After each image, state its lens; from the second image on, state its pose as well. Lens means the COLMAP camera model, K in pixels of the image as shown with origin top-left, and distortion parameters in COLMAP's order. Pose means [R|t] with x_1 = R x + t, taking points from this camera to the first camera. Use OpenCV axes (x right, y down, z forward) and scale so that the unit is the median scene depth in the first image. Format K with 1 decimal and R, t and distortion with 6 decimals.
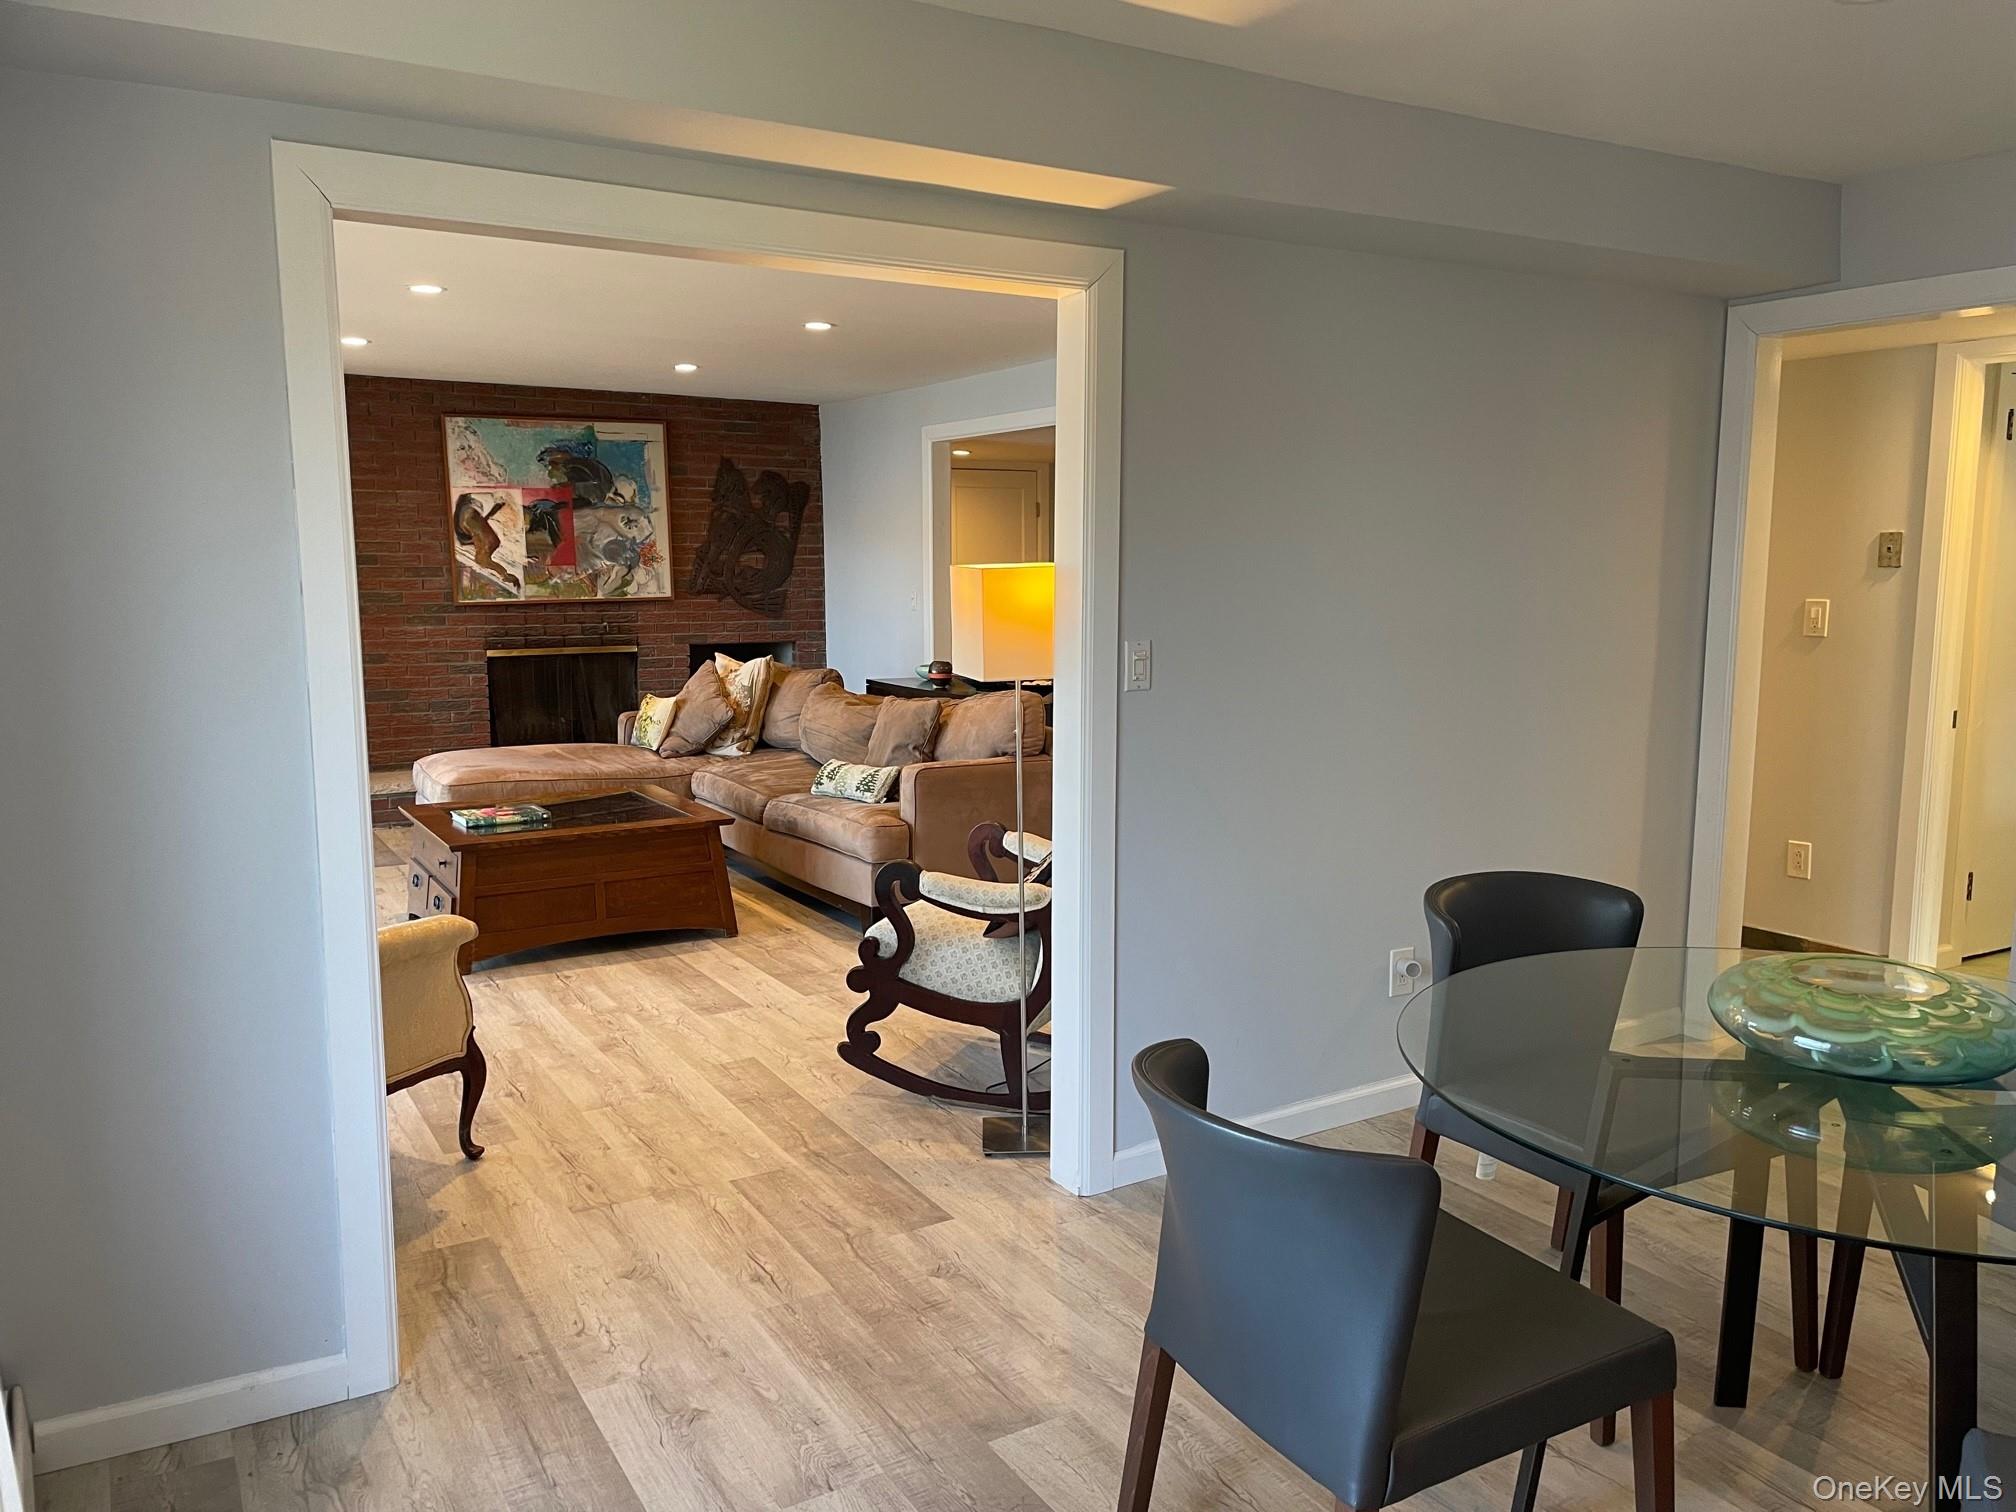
lens RADIAL K [[1513.0, 0, 1008.0], [0, 1513.0, 756.0], [0, 0, 1]] dist [0.101552, -0.122377]
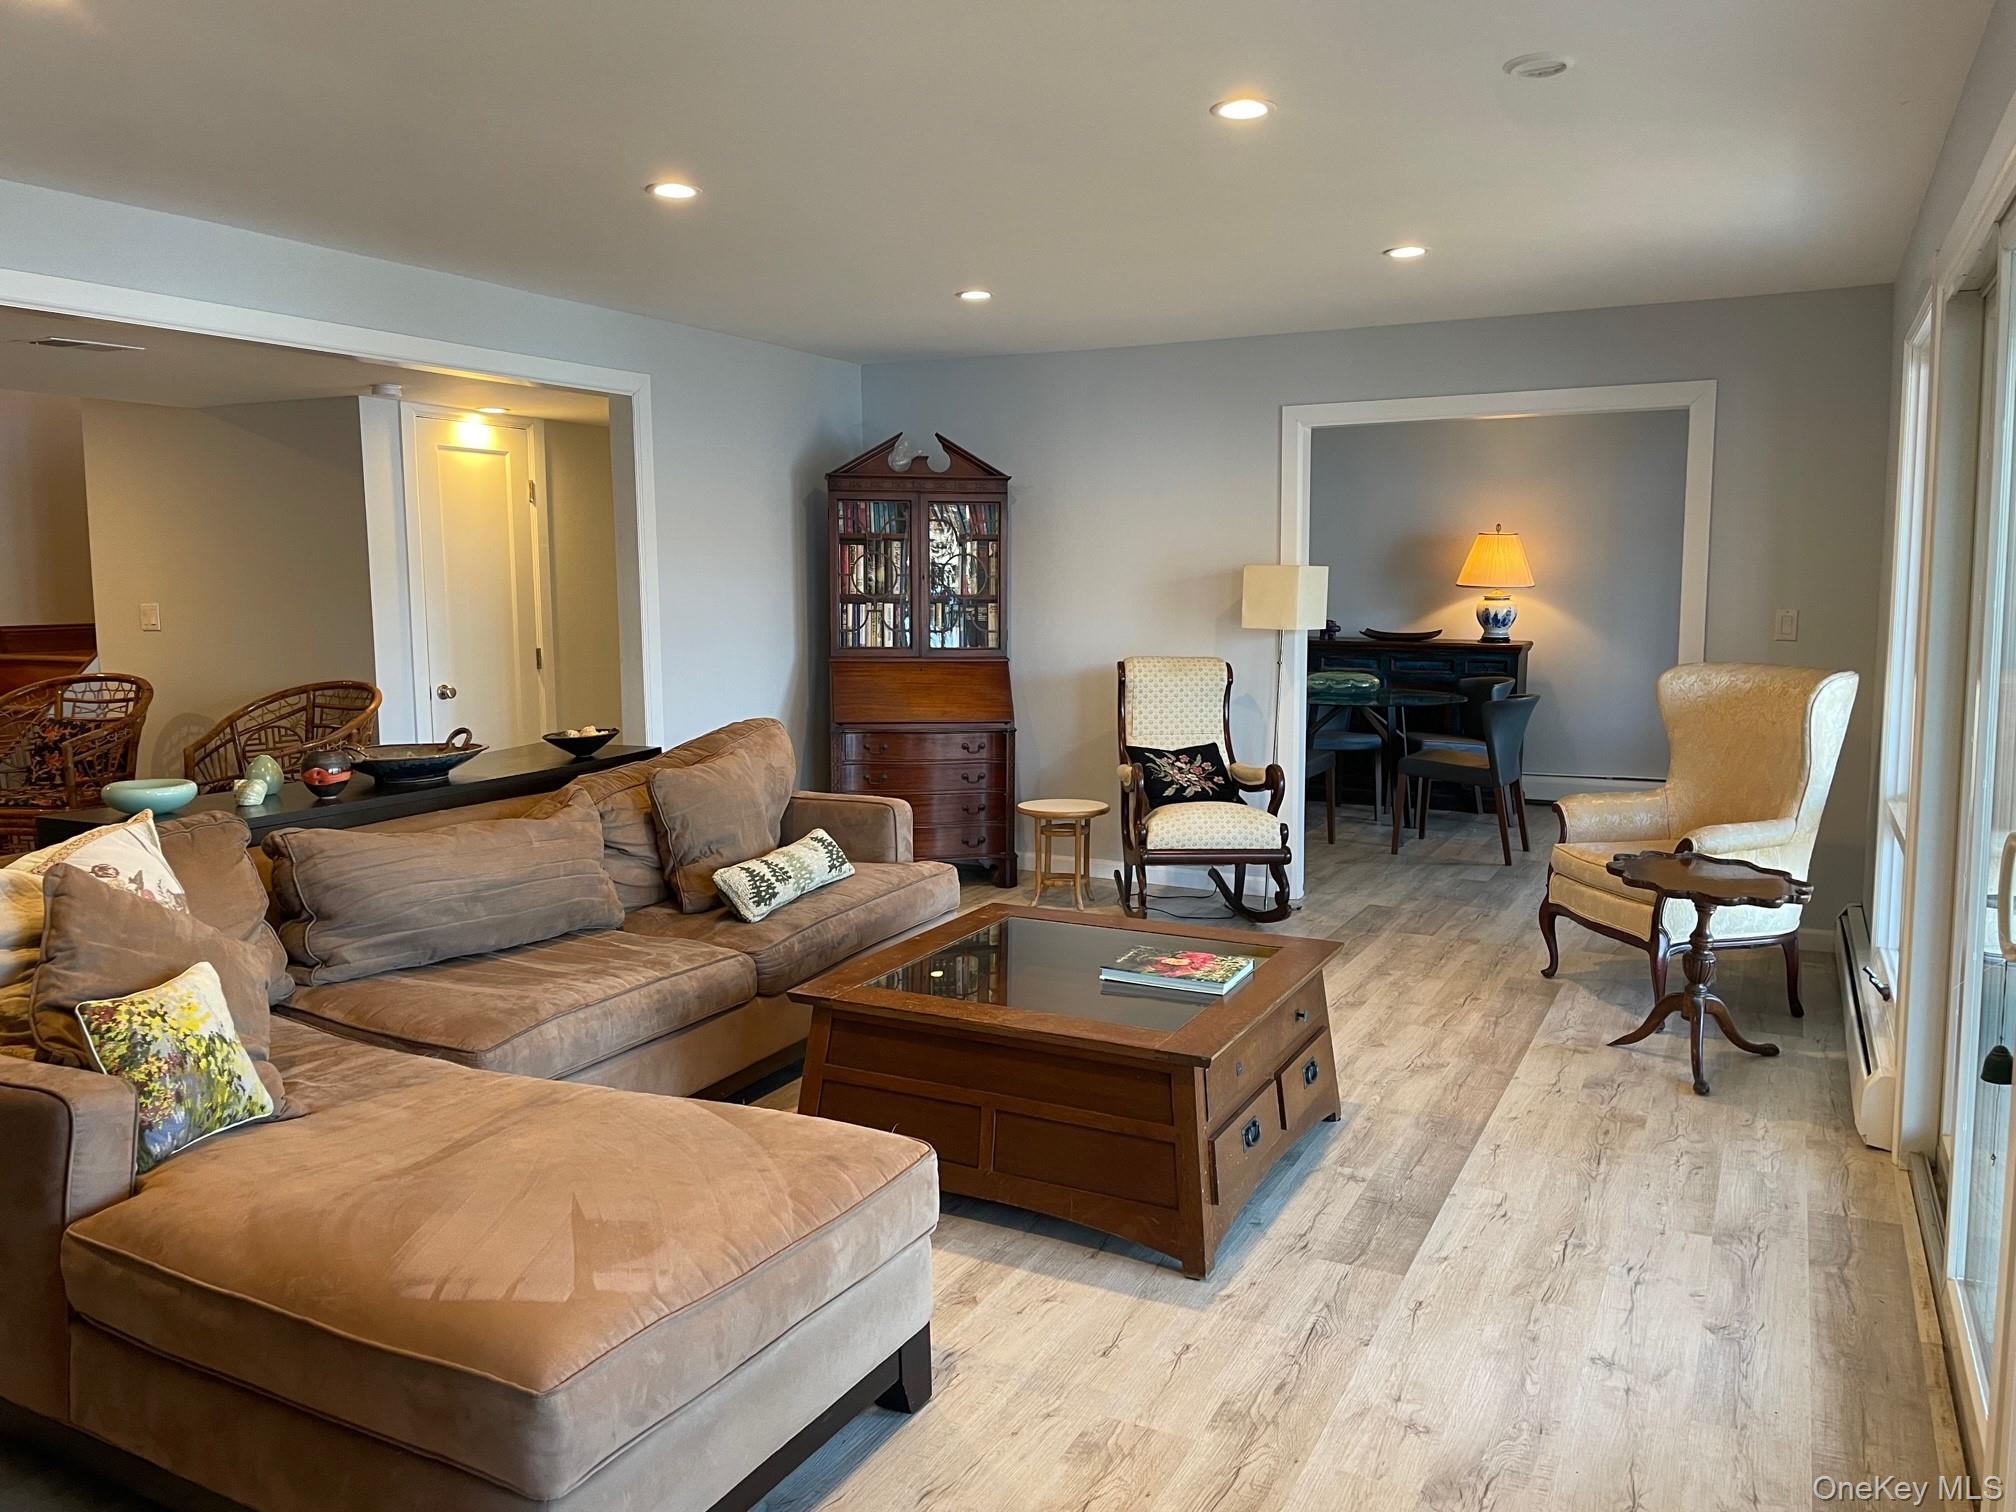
lens RADIAL K [[1513.0, 0, 1008.0], [0, 1513.0, 756.0], [0, 0, 1]] dist [0.101552, -0.122377]
pose [[-0.532868, -0.095487, 0.840794, -0.686608], [0.121181, 0.974761, 0.187502, -0.144418], [-0.837477, 0.201801, -0.507847, 1.151134]]
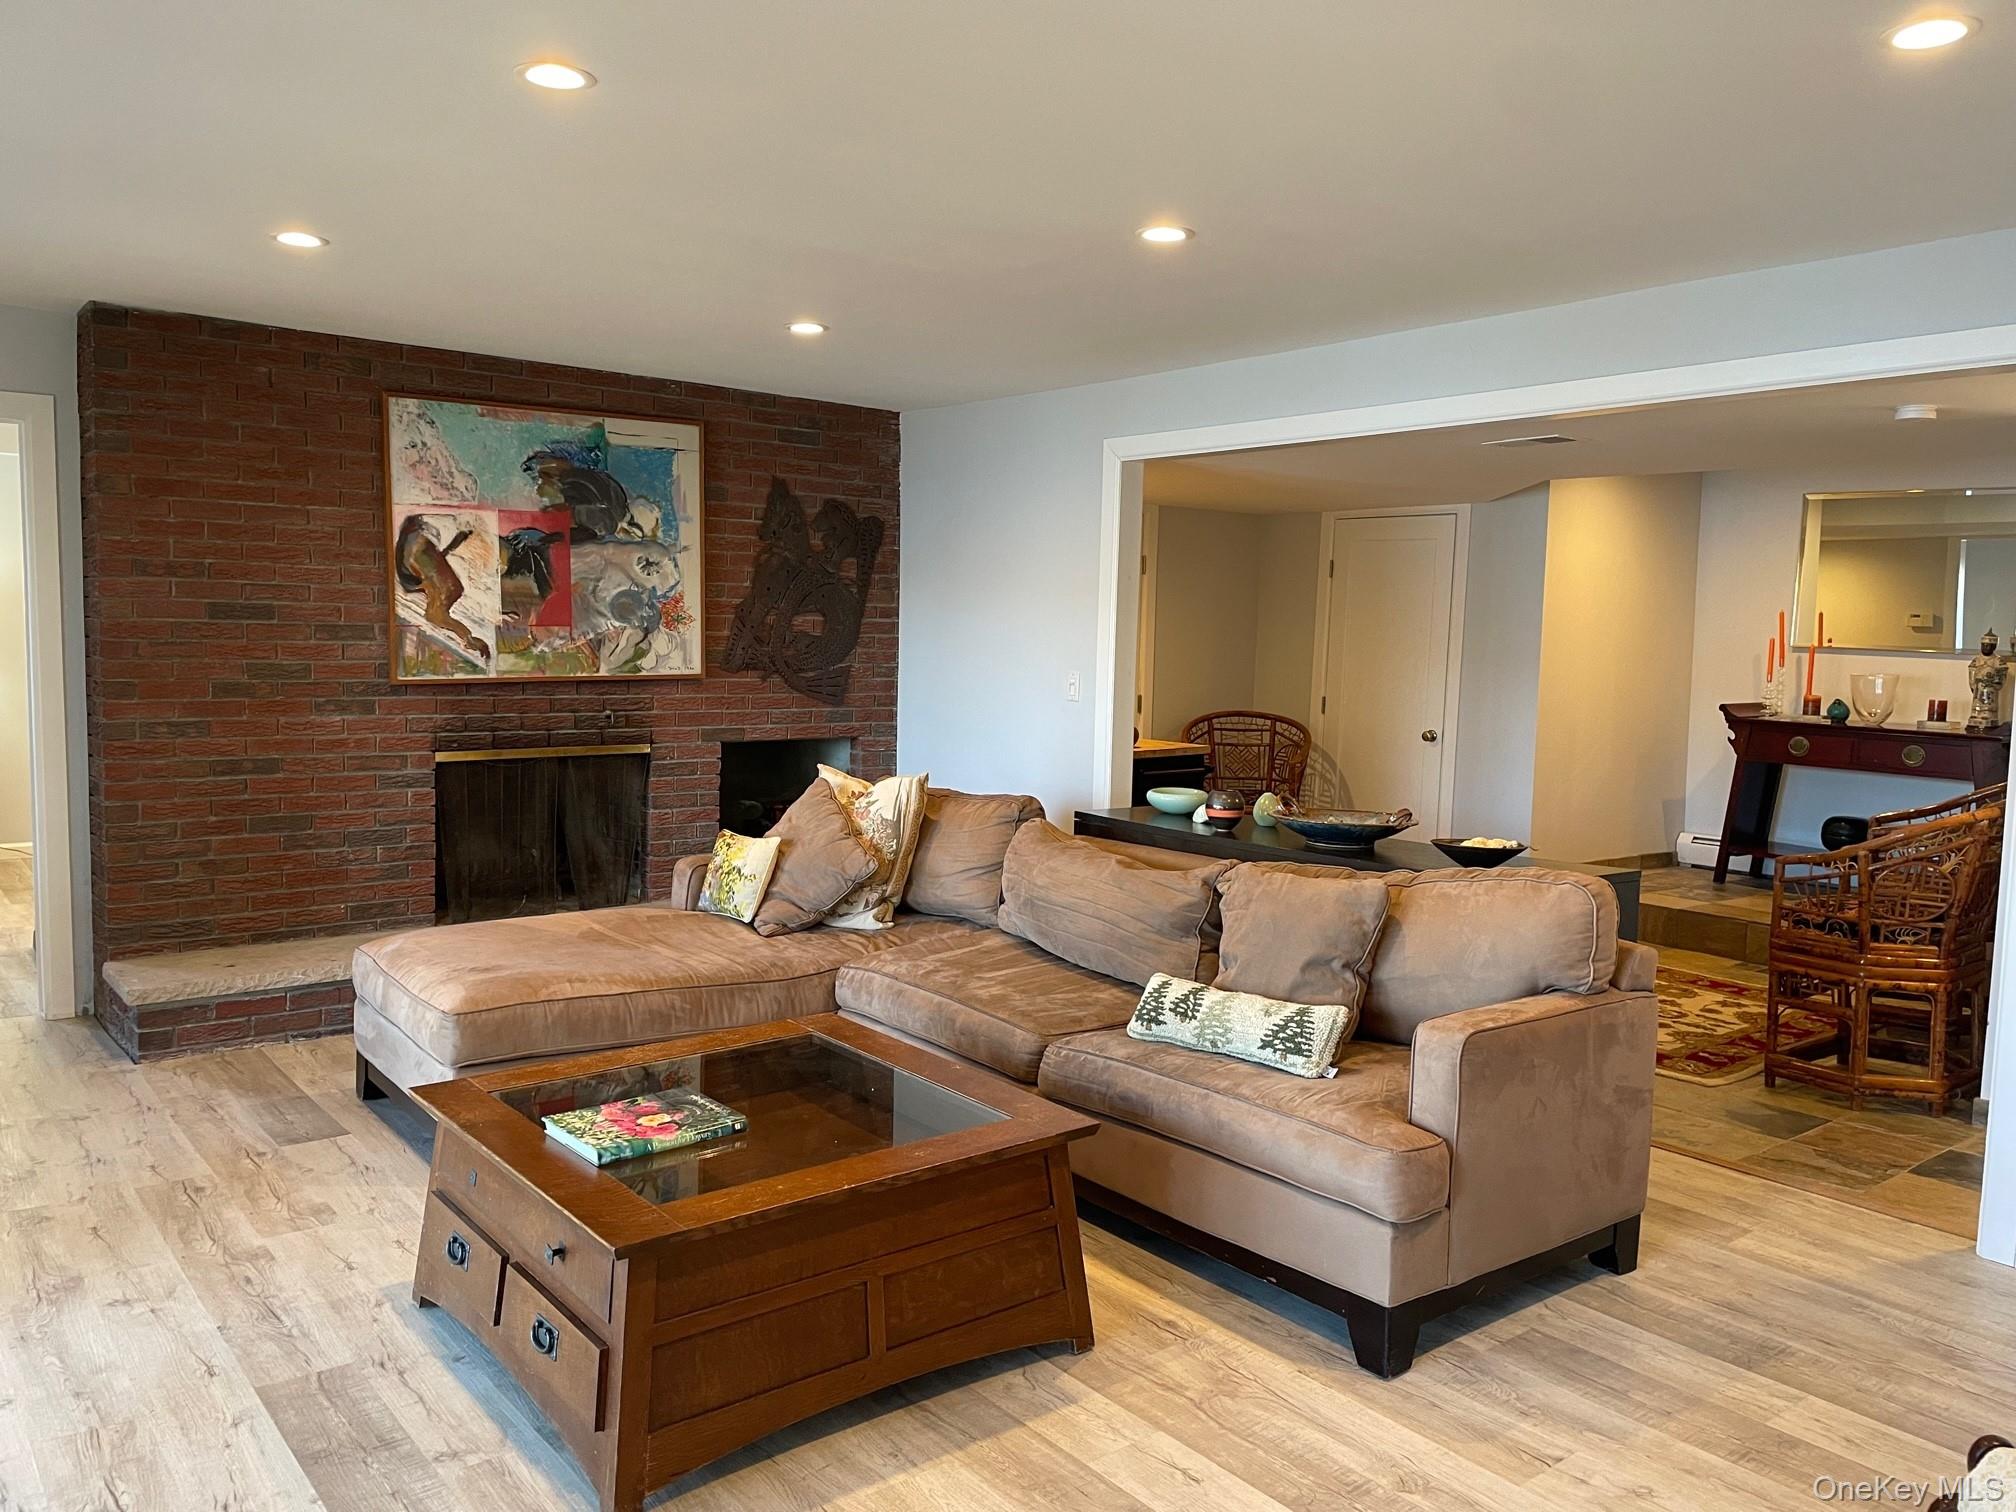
lens RADIAL K [[1513.0, 0, 1008.0], [0, 1513.0, 756.0], [0, 0, 1]] dist [0.101552, -0.122377]
pose [[0.990971, 0.011679, 0.133564, -0.185030], [-0.006121, 0.999101, -0.041948, -0.041381], [-0.133933, 0.040752, 0.990152, 0.314365]]
